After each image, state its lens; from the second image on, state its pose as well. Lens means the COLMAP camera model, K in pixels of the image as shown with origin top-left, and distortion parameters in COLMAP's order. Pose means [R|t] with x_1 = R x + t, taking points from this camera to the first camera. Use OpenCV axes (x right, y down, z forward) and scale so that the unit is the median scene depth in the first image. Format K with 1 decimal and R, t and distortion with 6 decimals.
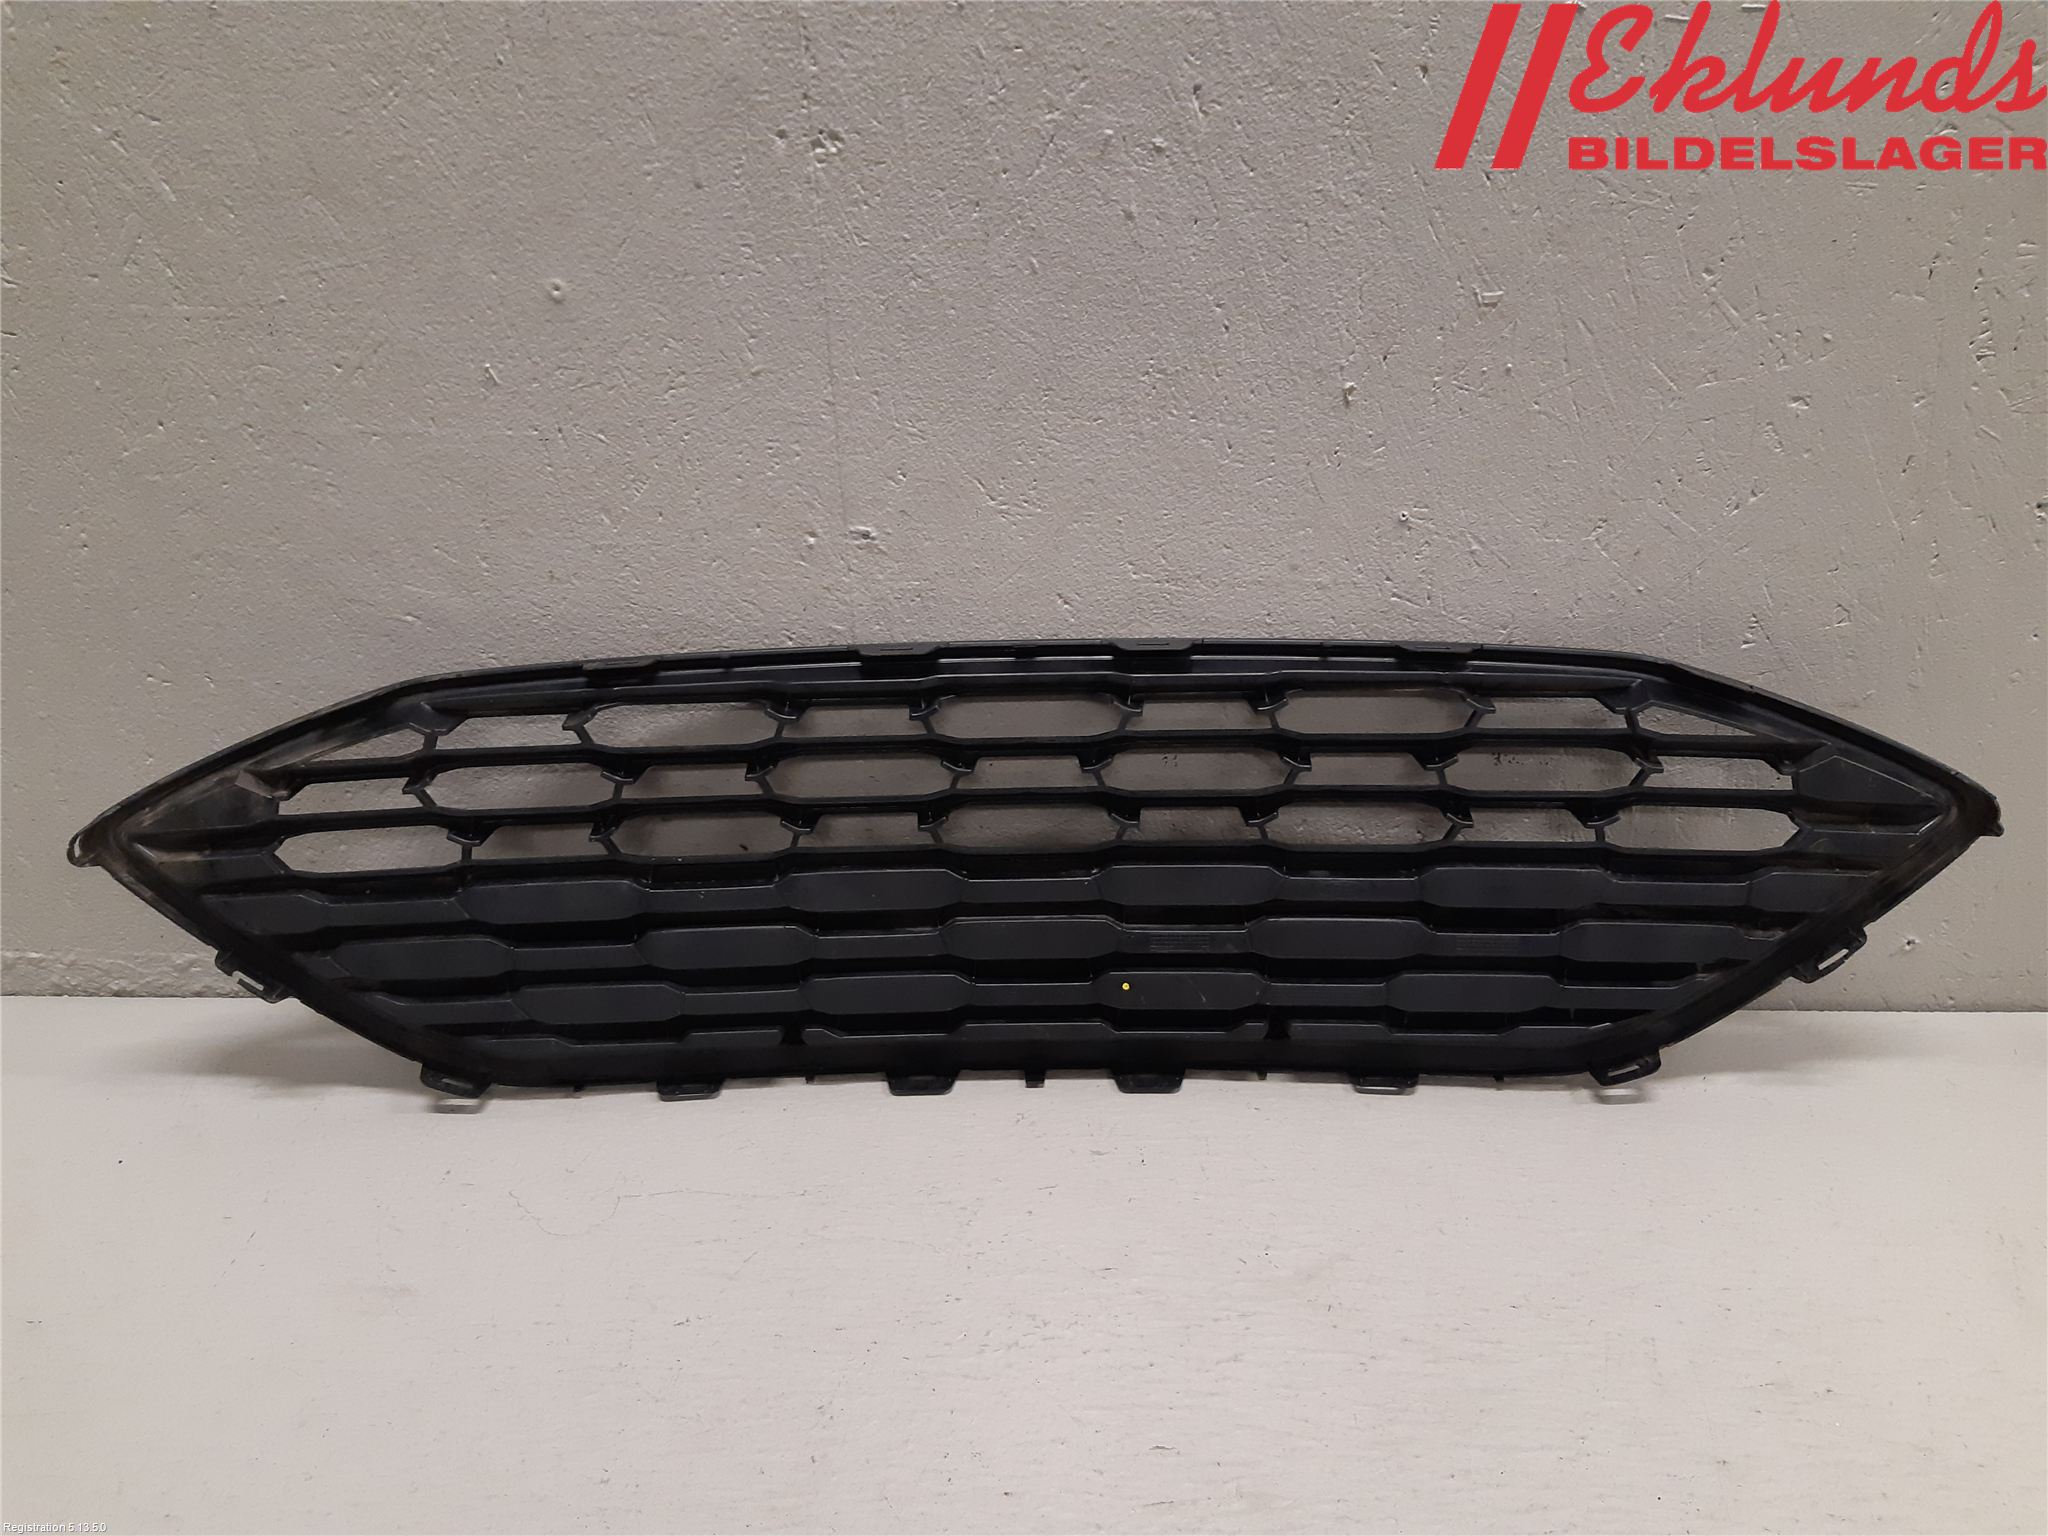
lens RADIAL K [[1643.8, 0, 1024.0], [0, 1643.8, 768.0], [0, 0, 1]] dist [-0.002350, -0.012885]
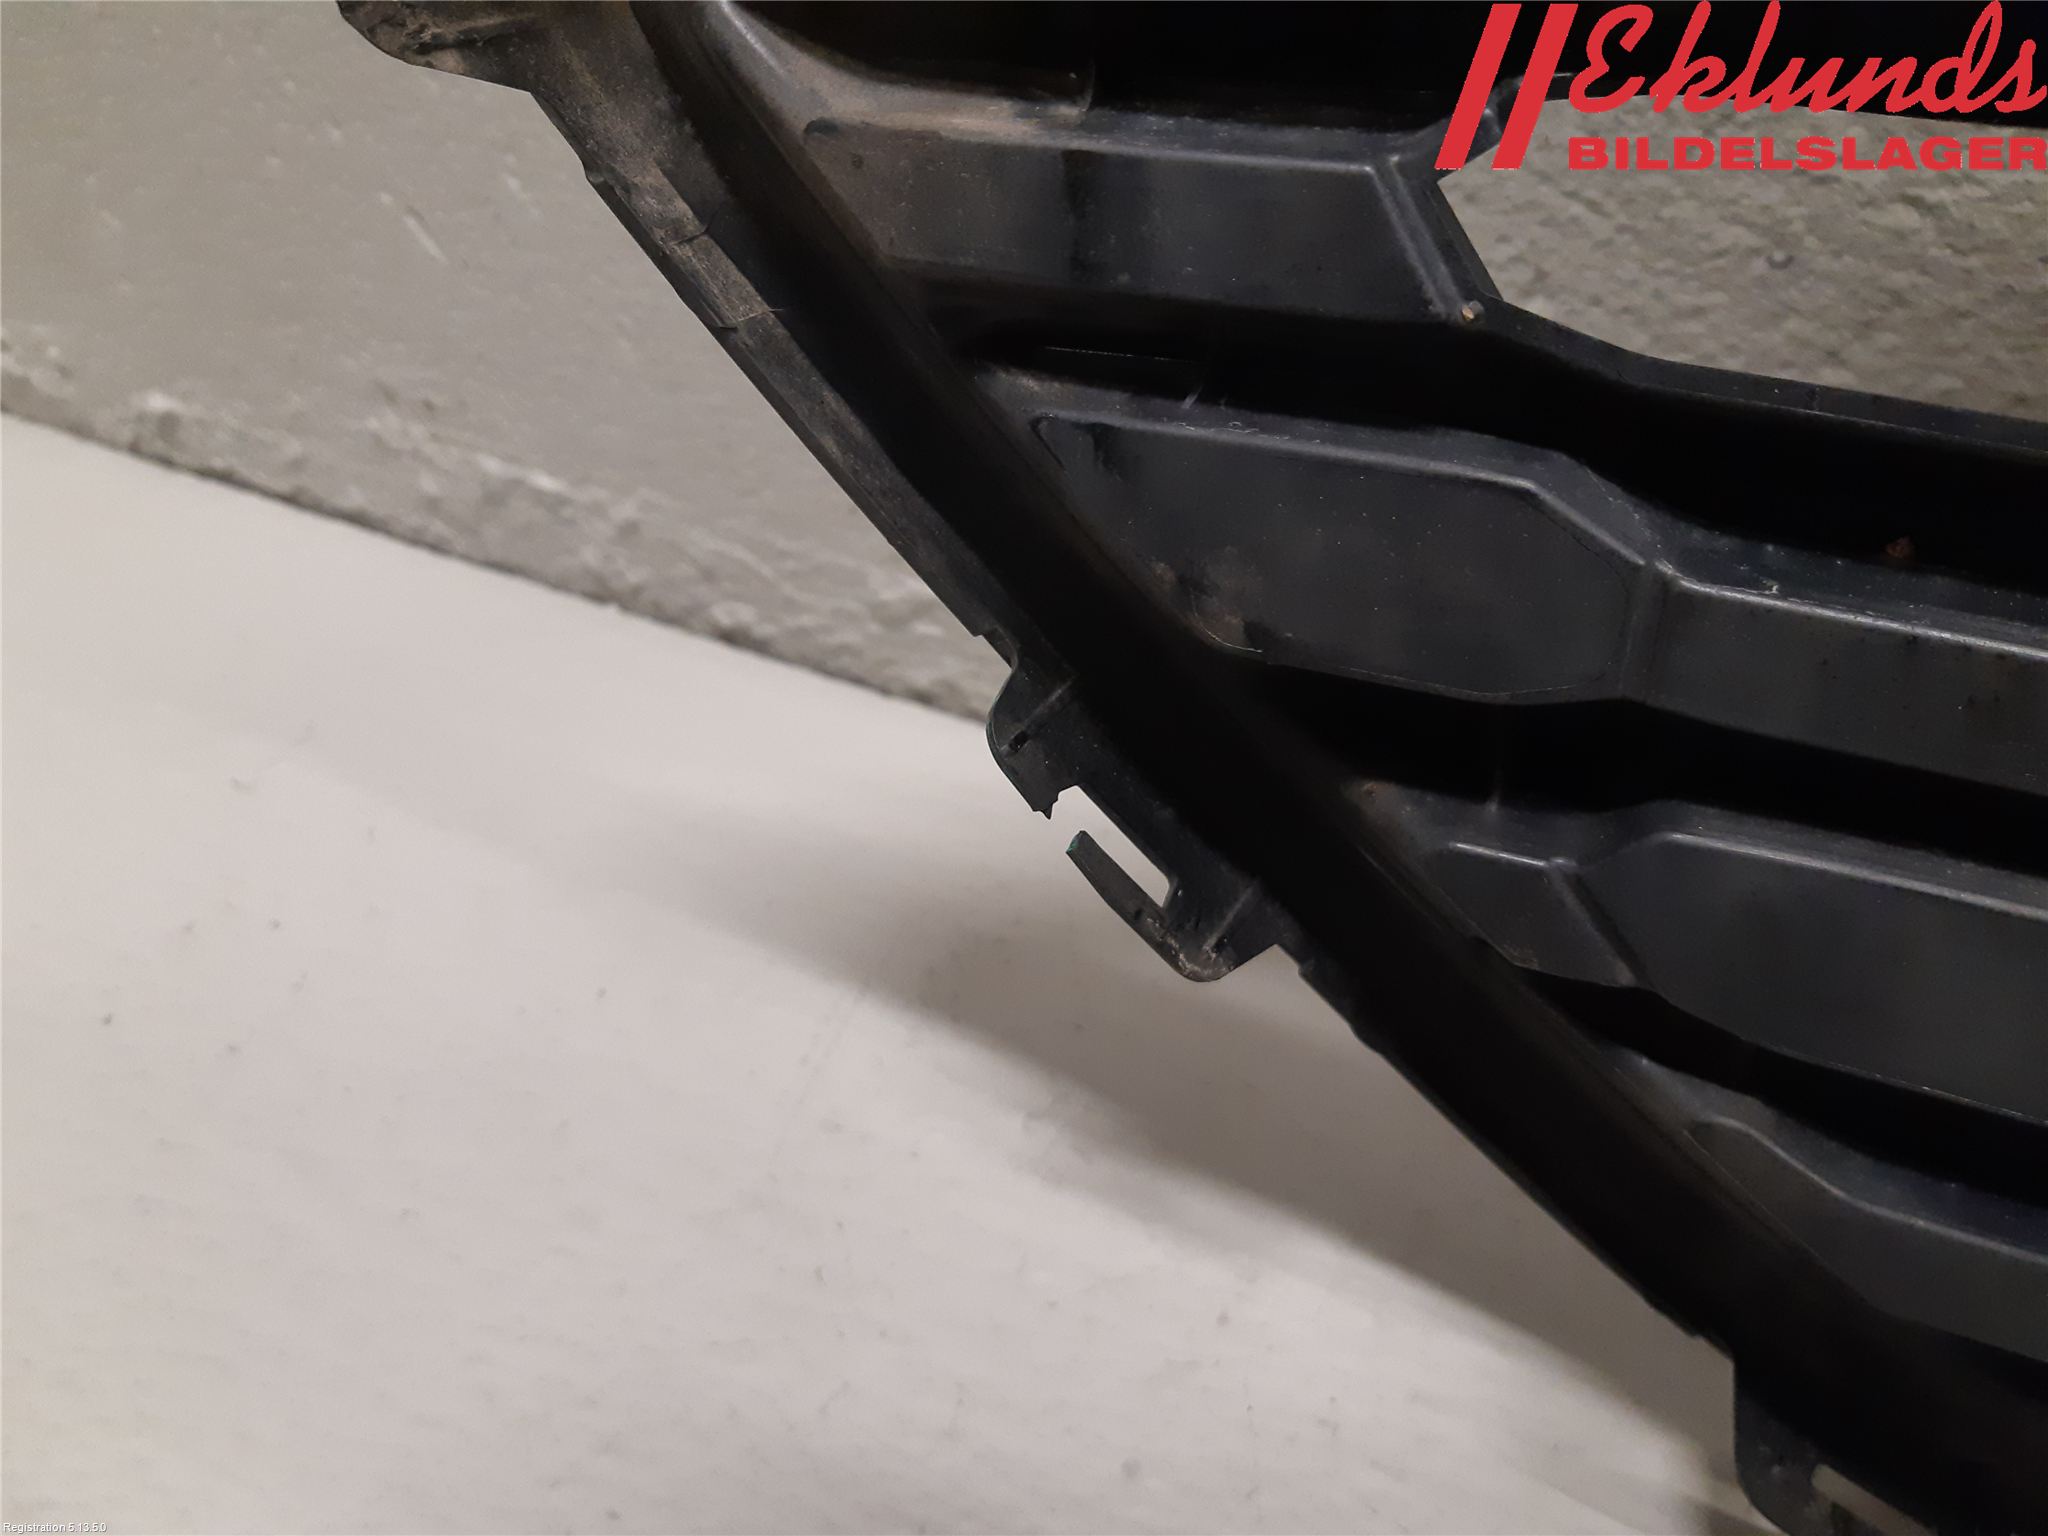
lens RADIAL K [[1643.8, 0, 1024.0], [0, 1643.8, 768.0], [0, 0, 1]] dist [-0.002350, -0.012885]
pose [[0.883855, 0.276786, -0.377080, -0.403222], [-0.189311, 0.948835, 0.252733, 0.070703], [0.427740, -0.151994, 0.891031, 0.805401]]
